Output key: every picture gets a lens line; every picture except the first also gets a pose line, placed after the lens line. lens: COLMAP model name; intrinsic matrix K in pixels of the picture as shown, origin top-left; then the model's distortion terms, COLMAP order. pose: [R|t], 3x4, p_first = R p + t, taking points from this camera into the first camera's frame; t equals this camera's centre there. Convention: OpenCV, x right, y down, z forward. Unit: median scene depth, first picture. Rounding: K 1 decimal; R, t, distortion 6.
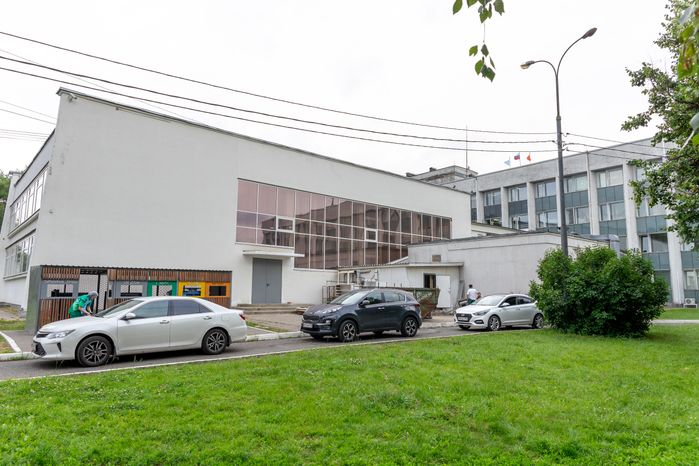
lens RADIAL K [[471.2, 0, 349.5], [0, 471.2, 233.0], [0, 0, 1]] dist [0.000442, -0.001304]
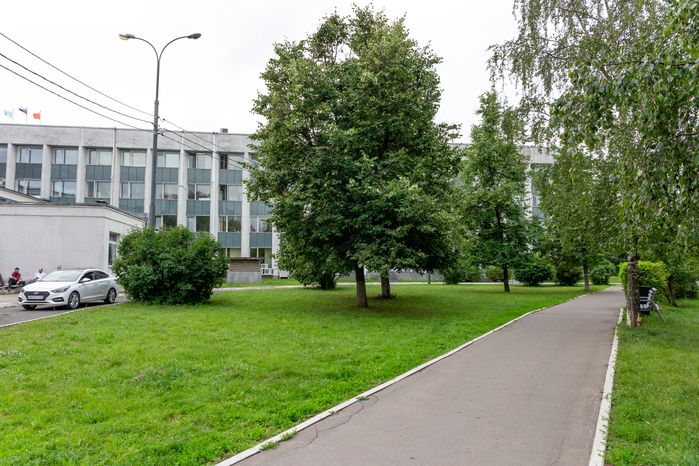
lens RADIAL K [[471.2, 0, 349.5], [0, 471.2, 233.0], [0, 0, 1]] dist [0.000442, -0.001304]
pose [[0.523356, 0.060437, 0.849968, -0.204043], [-0.107059, 0.994241, -0.004775, 0.005159], [-0.845362, -0.088498, 0.526812, 0.057190]]
